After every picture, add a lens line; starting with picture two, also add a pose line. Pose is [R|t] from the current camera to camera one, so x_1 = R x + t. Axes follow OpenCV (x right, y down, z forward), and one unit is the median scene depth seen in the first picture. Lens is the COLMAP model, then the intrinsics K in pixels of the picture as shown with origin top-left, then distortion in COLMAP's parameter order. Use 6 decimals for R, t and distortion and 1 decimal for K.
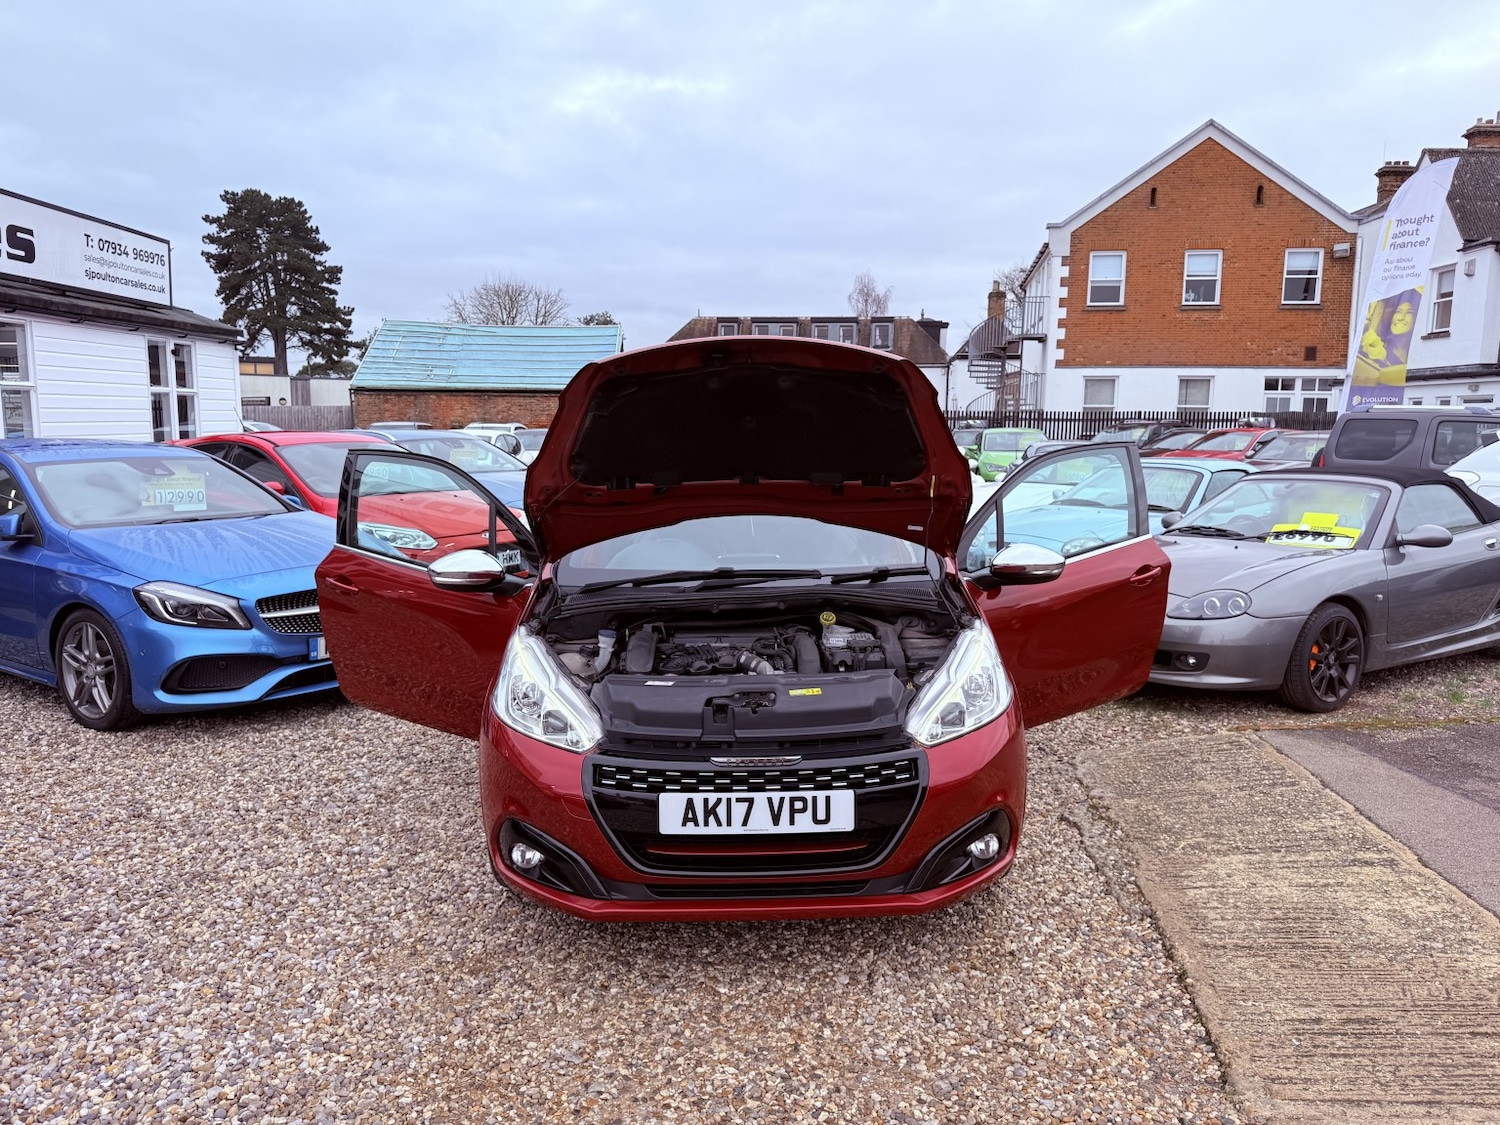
lens RADIAL K [[1022.4, 0, 753.7], [0, 1022.4, 544.6], [0, 0, 1]] dist [0.060928, -0.067052]
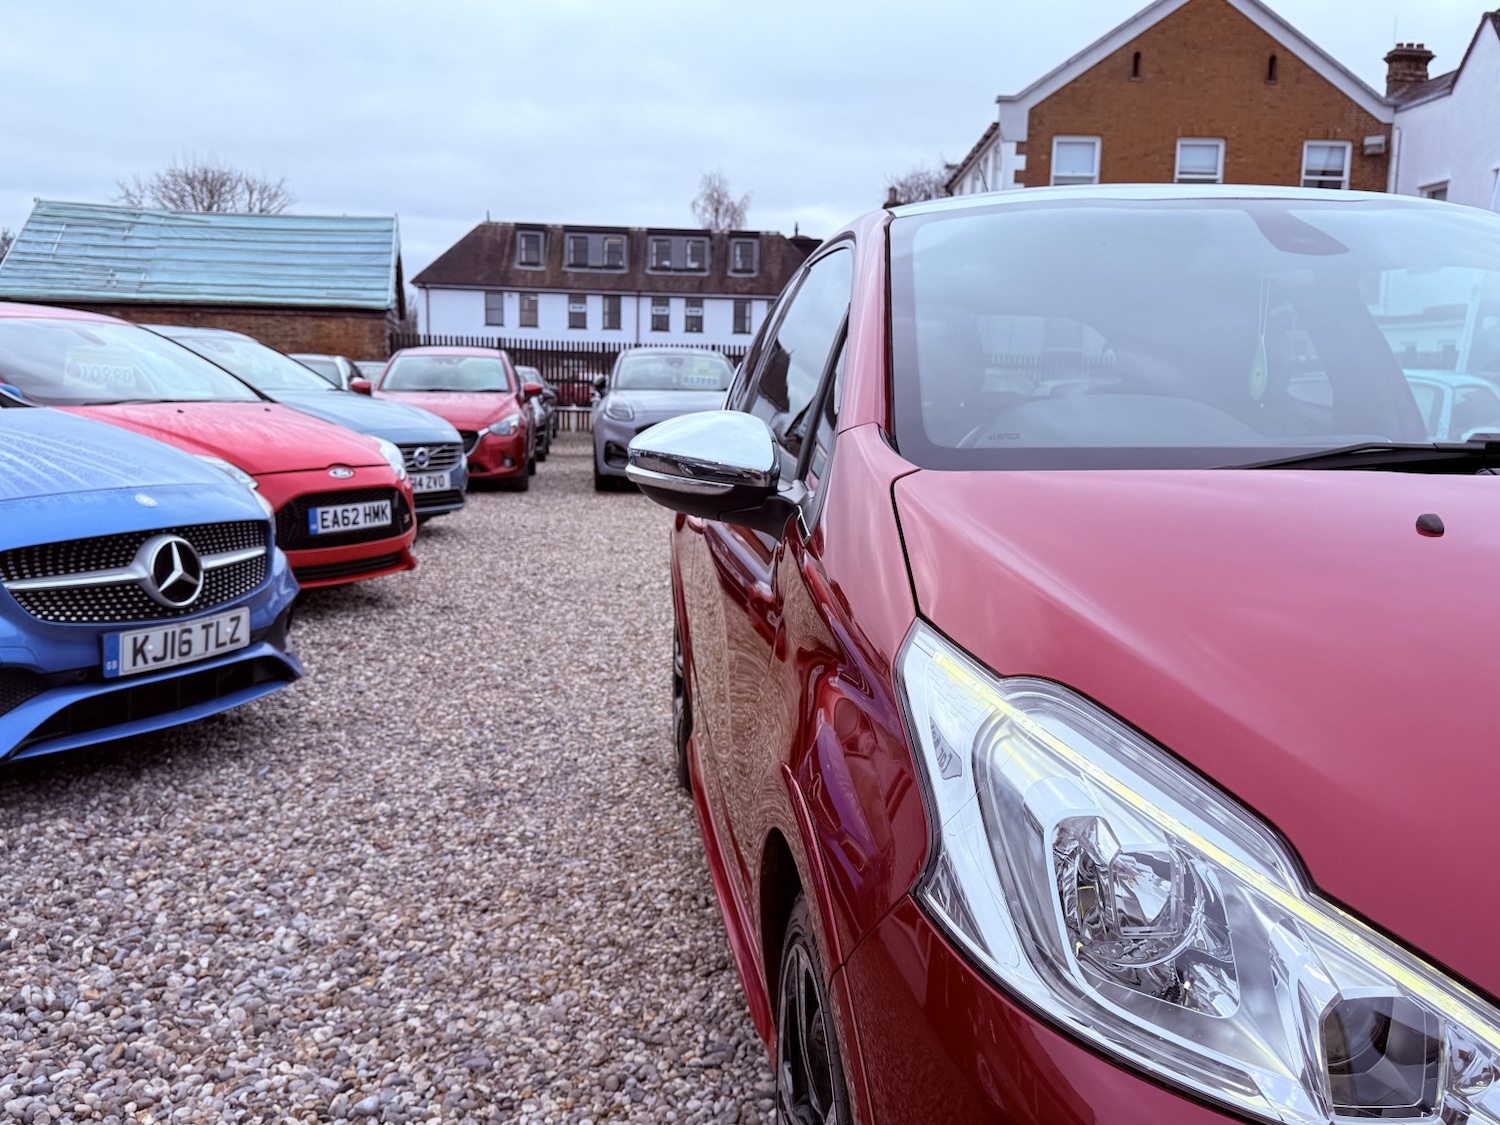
lens RADIAL K [[1395.0, 0, 754.6], [0, 1395.0, 569.5], [0, 0, 1]] dist [0.022325, 0.000000]
pose [[0.990748, -0.003795, 0.135659, -0.203071], [0.001076, 0.999797, 0.020107, 0.034934], [-0.135708, -0.019775, 0.990552, 0.409796]]
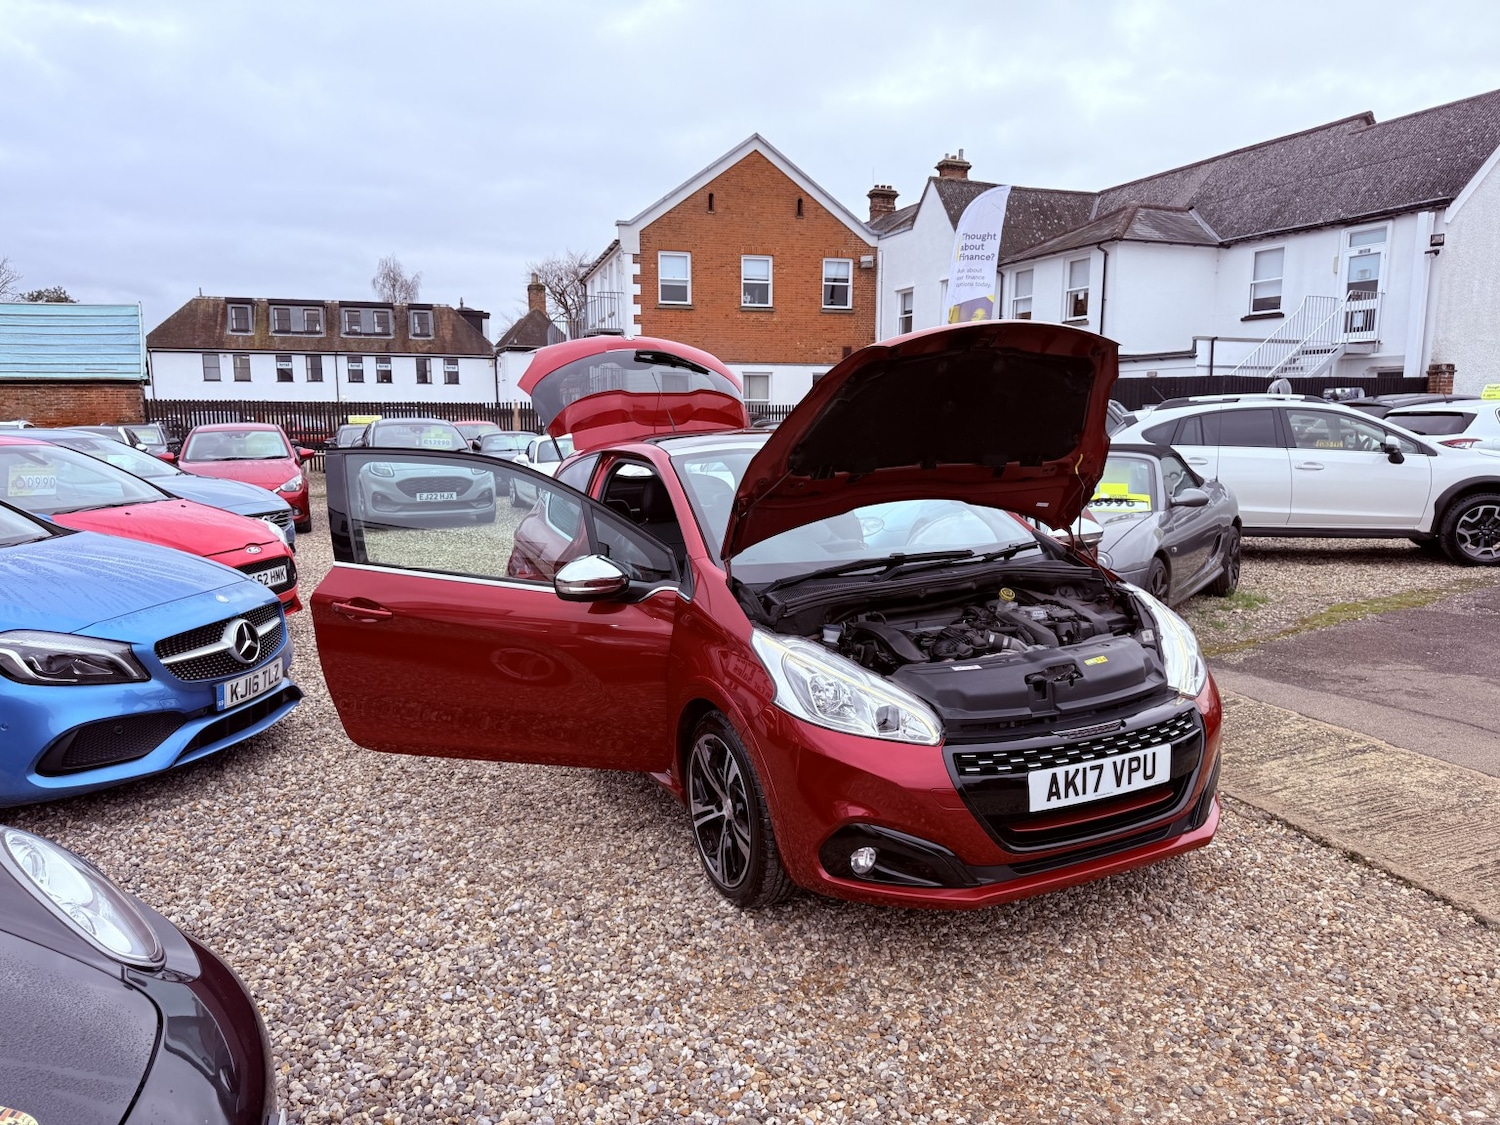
lens RADIAL K [[1022.4, 0, 744.8], [0, 1022.4, 568.6], [0, 0, 1]] dist [0.060928, -0.067052]
pose [[0.910907, -0.071139, 0.406433, -0.387506], [0.058920, 0.997357, 0.042517, -0.009672], [-0.408383, -0.014782, 0.912691, 0.098836]]
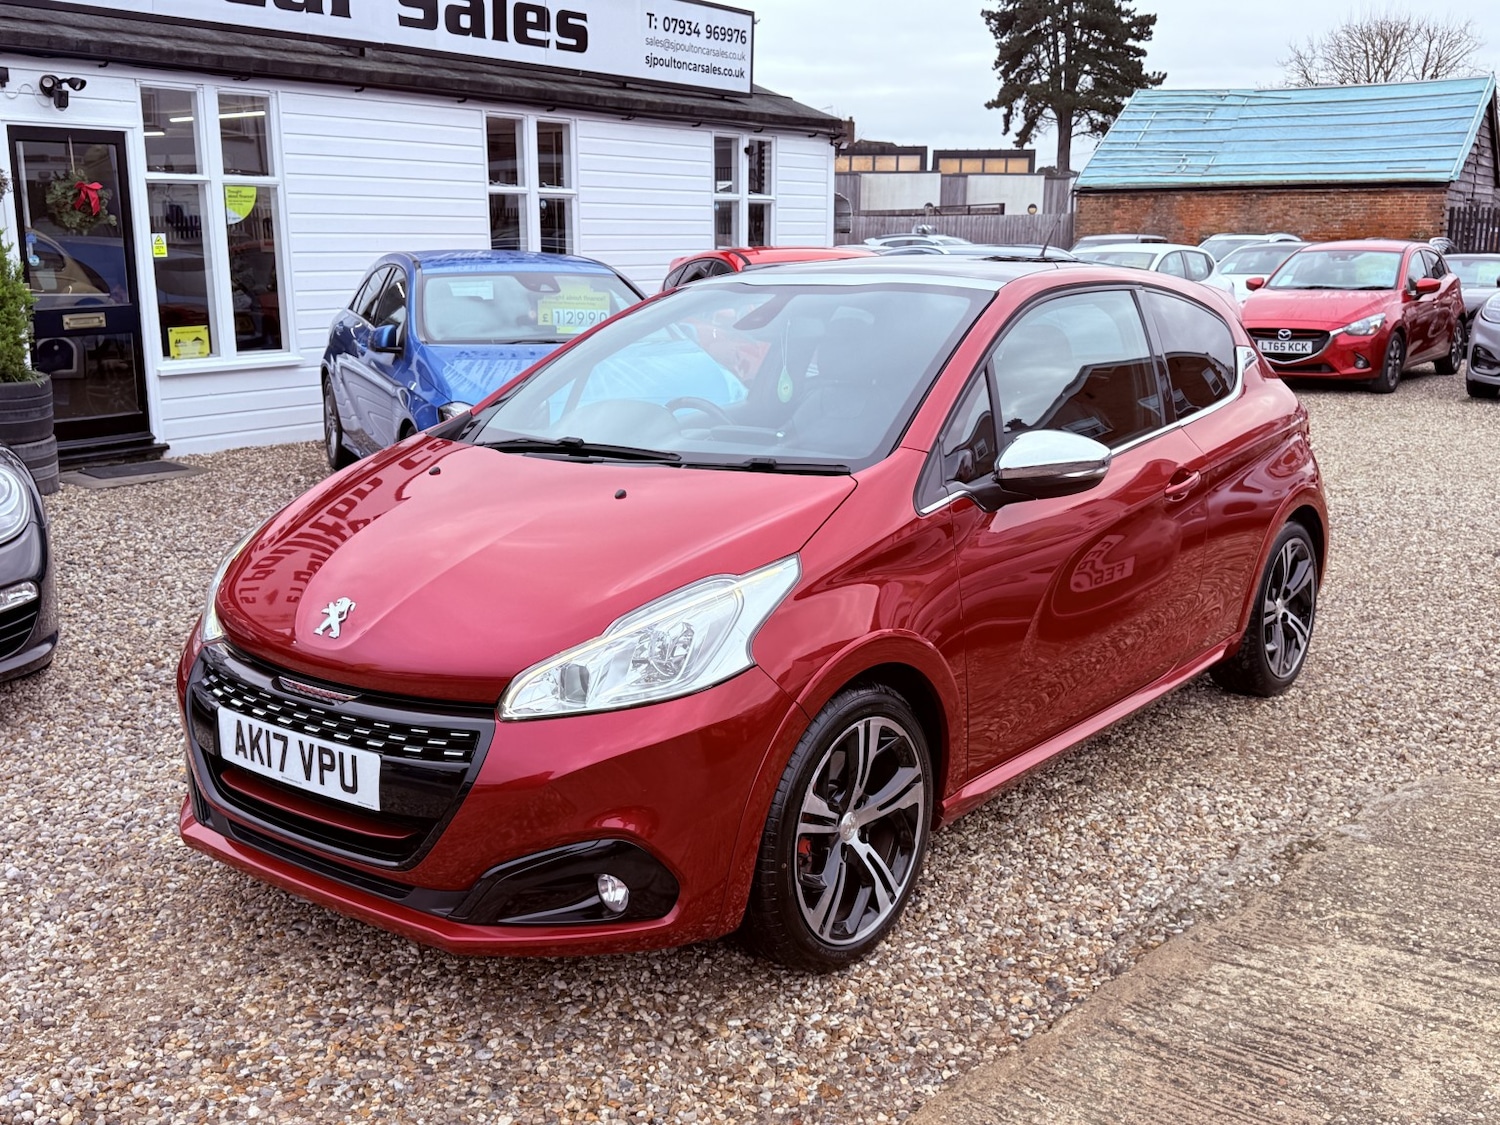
lens RADIAL K [[1433.1, 0, 769.8], [0, 1433.1, 554.6], [0, 0, 1]] dist [0.034217, 0.000000]
pose [[0.817517, 0.124259, -0.562339, 0.468934], [-0.066855, 0.990320, 0.121638, -0.026416], [0.572011, -0.061846, 0.817911, 0.164629]]
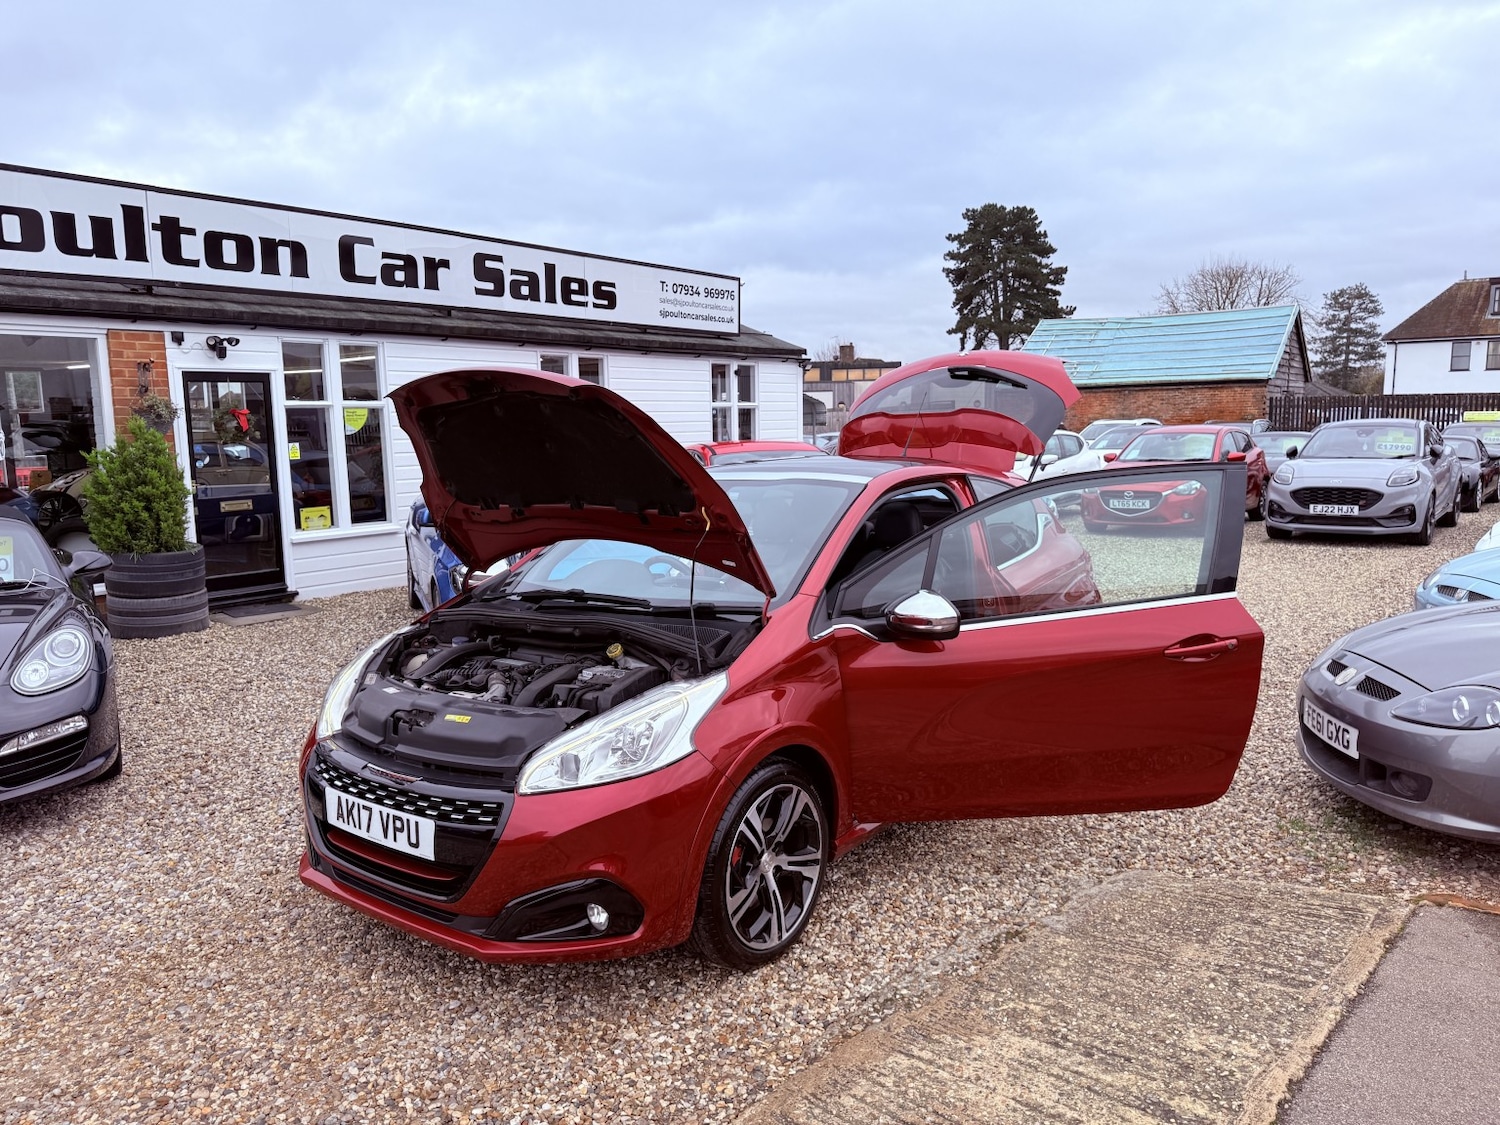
lens RADIAL K [[1022.4, 0, 751.3], [0, 1022.4, 551.2], [0, 0, 1]] dist [0.060928, -0.067052]
pose [[0.791194, 0.056801, -0.608921, 0.491007], [-0.049972, 0.998352, 0.028198, -0.035463], [0.609520, 0.008119, 0.792729, 0.201824]]
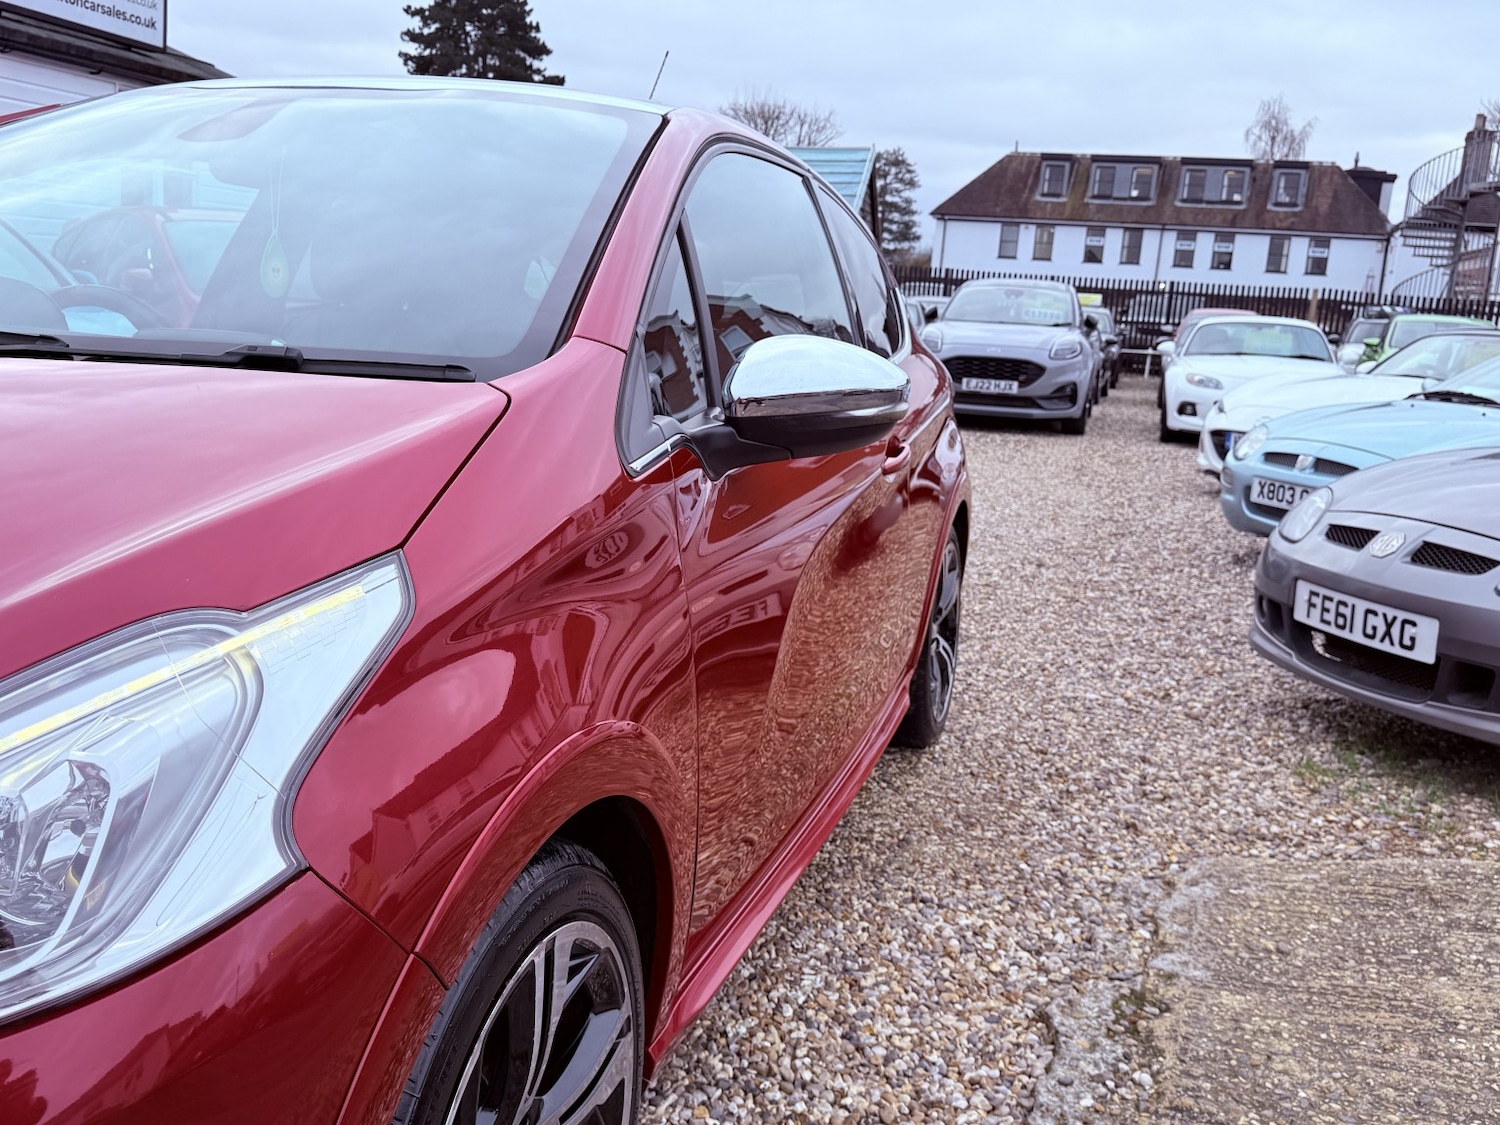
lens RADIAL K [[1395.0, 0, 747.3], [0, 1395.0, 551.7], [0, 0, 1]] dist [0.022325, 0.000000]
pose [[0.971003, 0.097453, -0.218301, 0.255870], [-0.084093, 0.994017, 0.069697, 0.022328], [0.223787, -0.049318, 0.973389, 0.440155]]
